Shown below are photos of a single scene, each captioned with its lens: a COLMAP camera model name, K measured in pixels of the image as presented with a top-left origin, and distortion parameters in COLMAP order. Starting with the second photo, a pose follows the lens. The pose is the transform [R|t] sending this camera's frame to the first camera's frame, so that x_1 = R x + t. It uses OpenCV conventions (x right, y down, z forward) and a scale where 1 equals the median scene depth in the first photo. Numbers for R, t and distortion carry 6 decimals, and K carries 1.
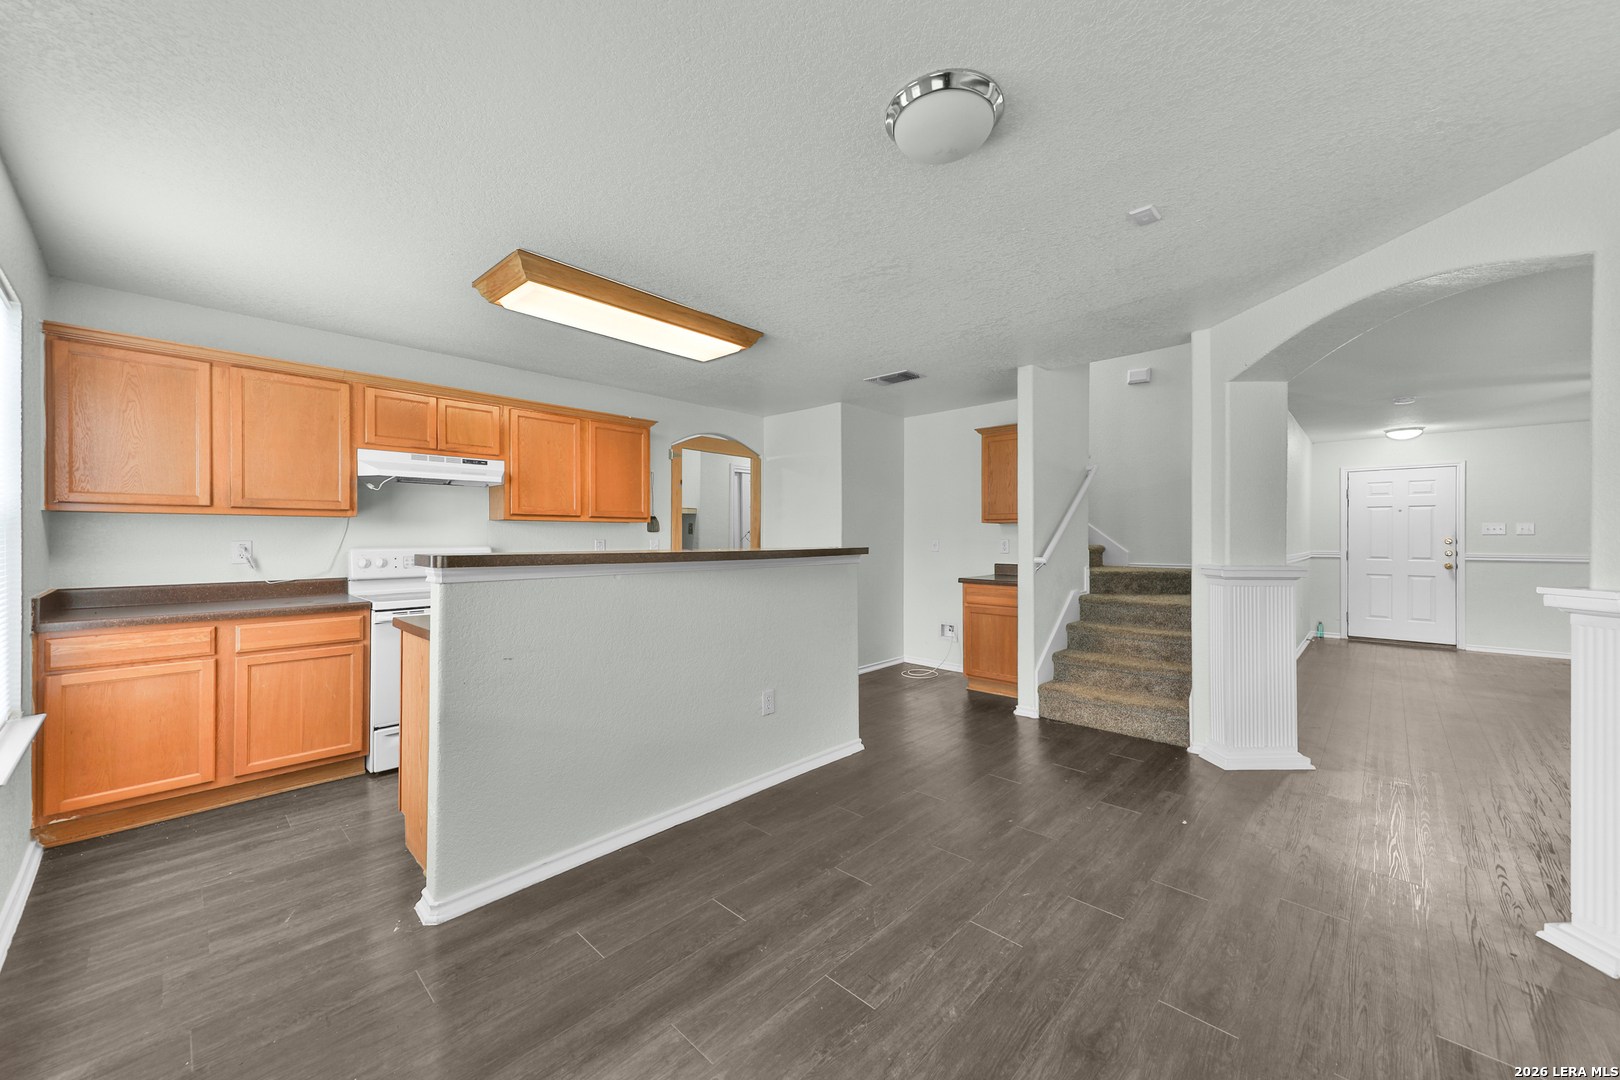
lens RADIAL K [[598.4, 0, 822.0], [0, 598.4, 535.5], [0, 0, 1]] dist [0.015327, -0.002256]
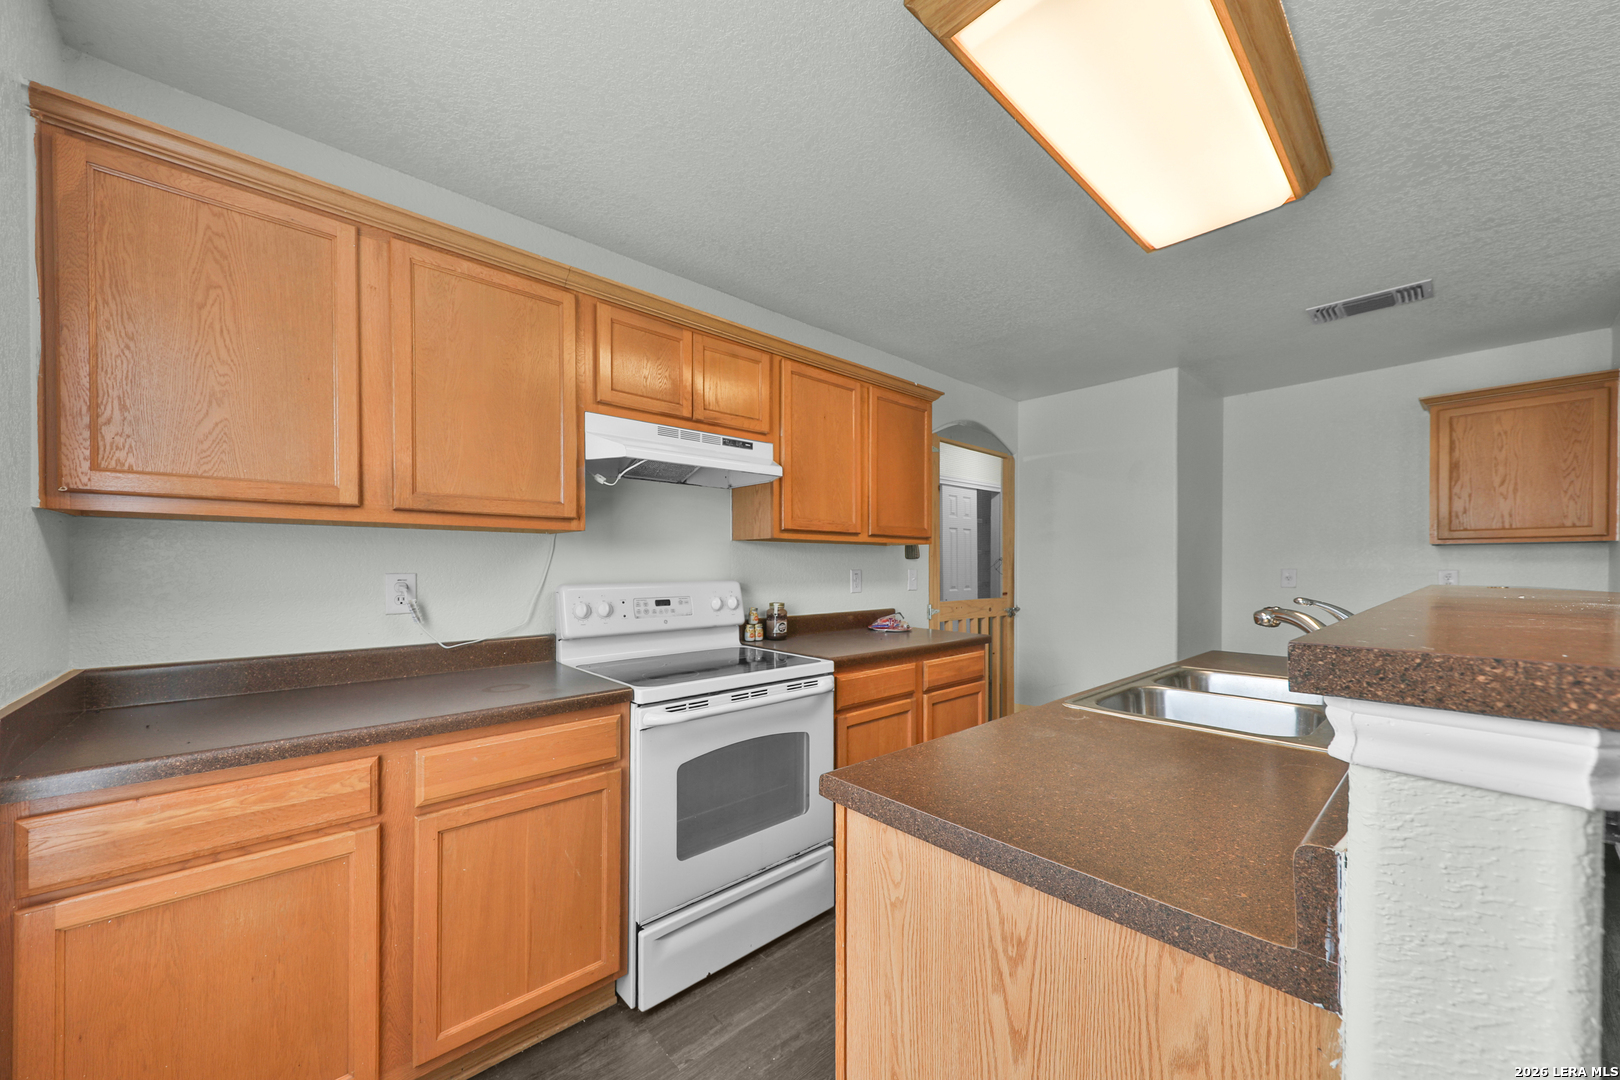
lens RADIAL K [[598.4, 0, 822.2], [0, 598.4, 567.4], [0, 0, 1]] dist [0.015327, -0.002256]
pose [[0.996779, -0.000874, -0.080198, -0.553730], [0.001189, 0.999992, 0.003882, 0.001539], [0.080194, -0.003965, 0.996771, 0.500699]]
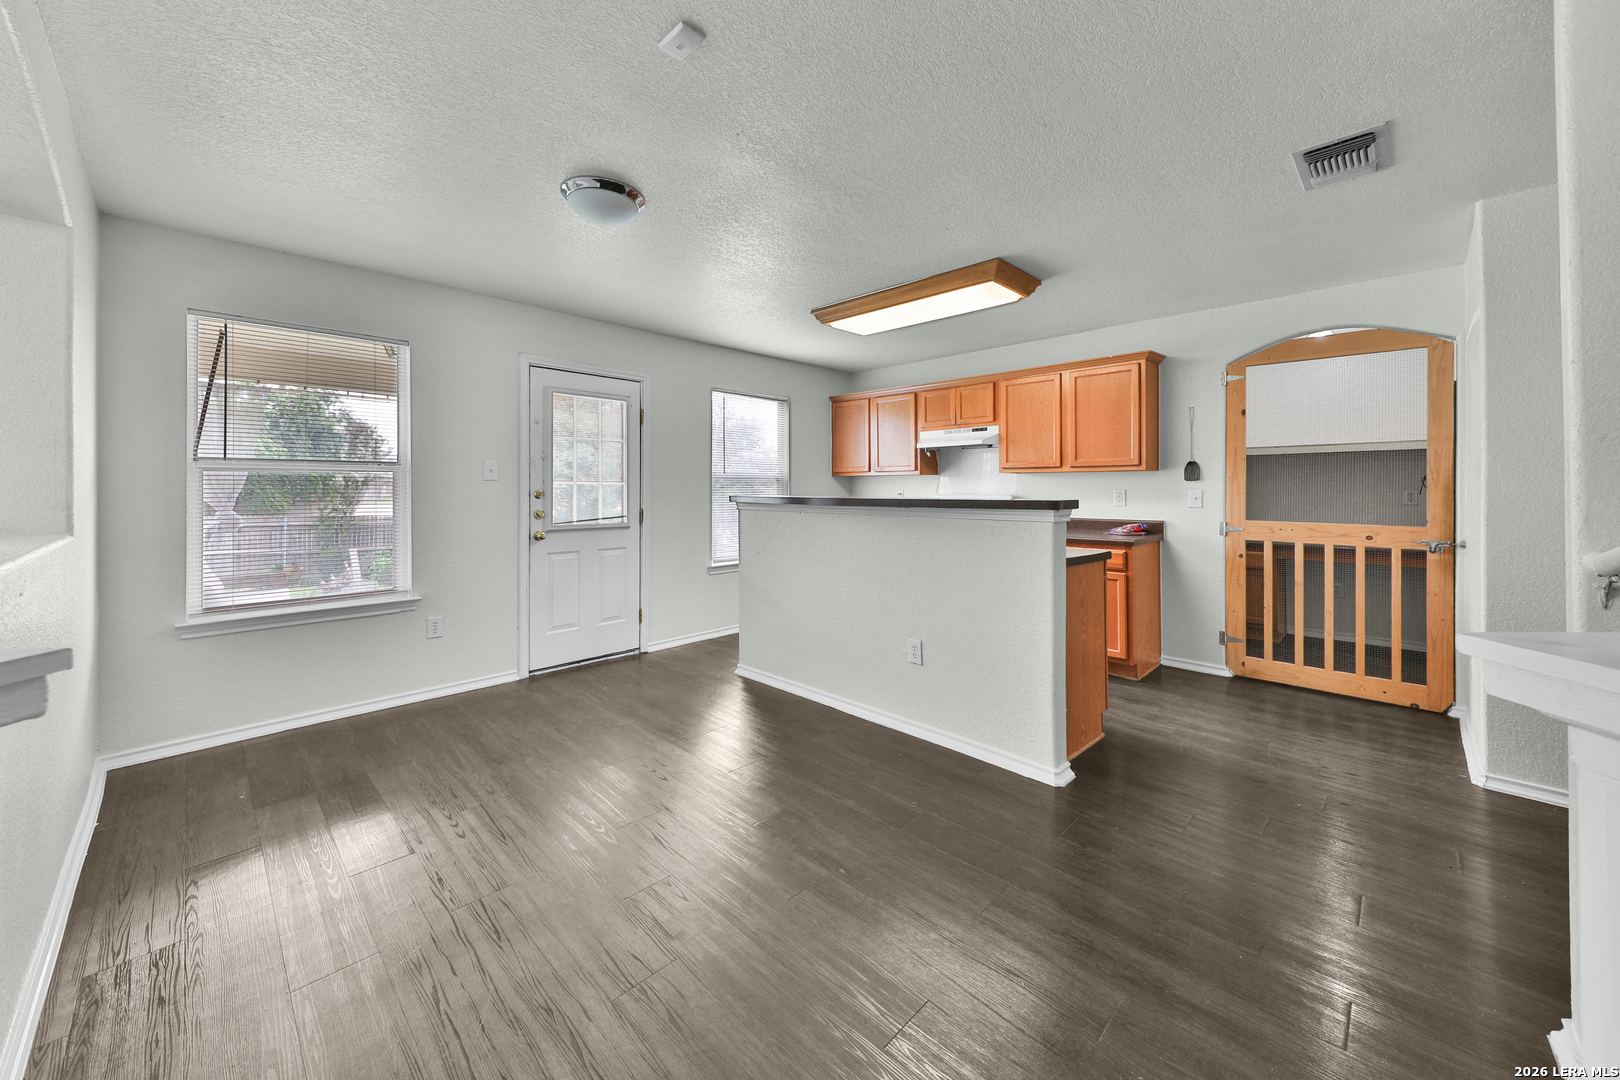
lens RADIAL K [[598.4, 0, 838.8], [0, 598.4, 480.5], [0, 0, 1]] dist [0.015327, -0.002256]
pose [[-0.006502, -0.010994, -0.999918, 0.912381], [0.002356, 0.999937, -0.011010, 0.003620], [0.999976, -0.002428, -0.006476, 0.875268]]
